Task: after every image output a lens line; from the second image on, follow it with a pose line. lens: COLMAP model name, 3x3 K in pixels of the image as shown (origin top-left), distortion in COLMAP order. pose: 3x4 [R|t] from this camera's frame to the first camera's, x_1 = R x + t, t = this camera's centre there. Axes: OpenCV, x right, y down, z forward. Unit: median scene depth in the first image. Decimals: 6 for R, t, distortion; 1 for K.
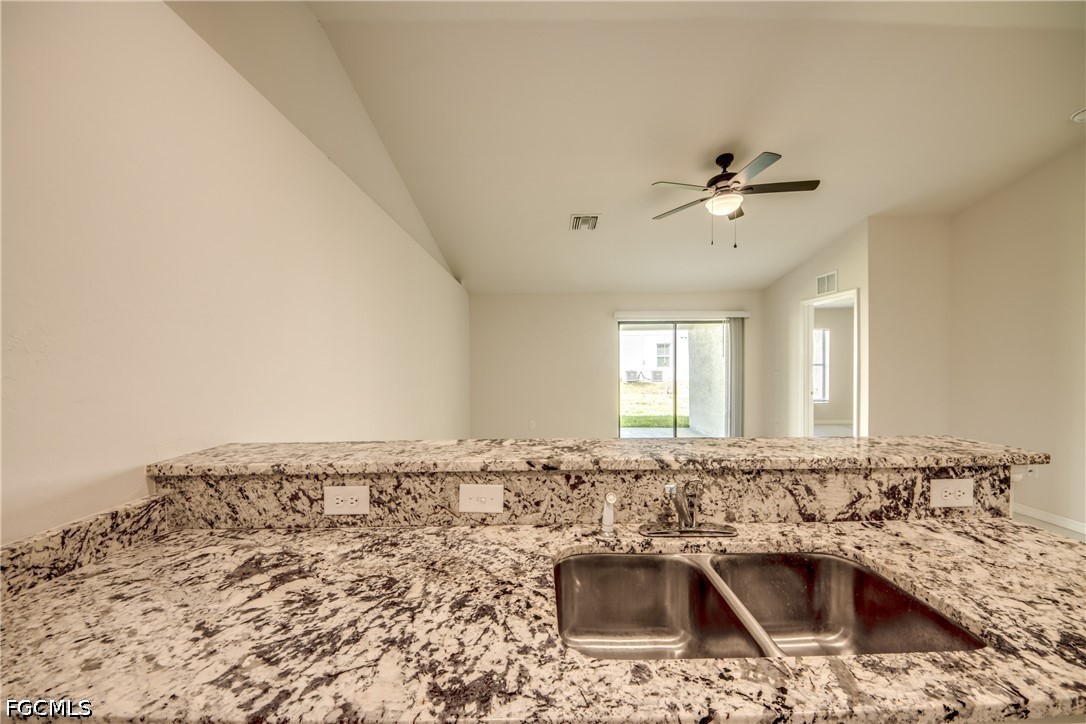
lens RADIAL K [[423.8, 0, 535.5], [0, 423.8, 363.1], [0, 0, 1]] dist [0.007037, -0.007847]
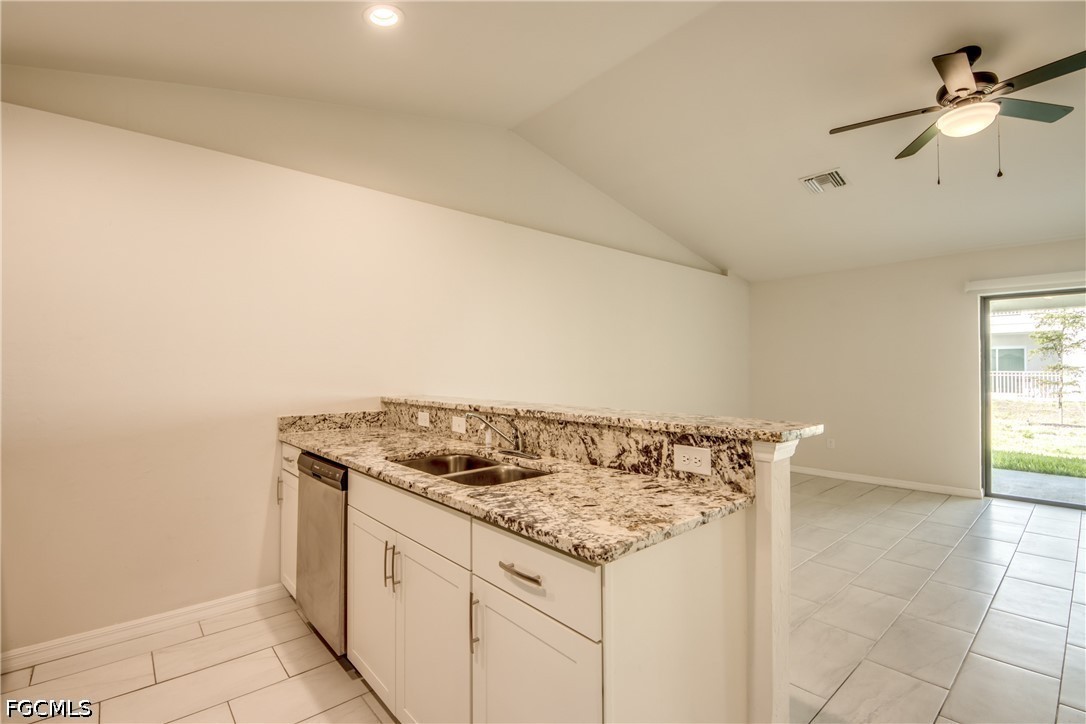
lens RADIAL K [[489.0, 0, 535.6], [0, 489.0, 353.3], [0, 0, 1]] dist [0.038287, 0.000117]
pose [[0.647071, -0.022335, -0.762102, 1.691578], [-0.002643, 0.999499, -0.031536, 0.076388], [0.762425, 0.022420, 0.646688, -0.125996]]
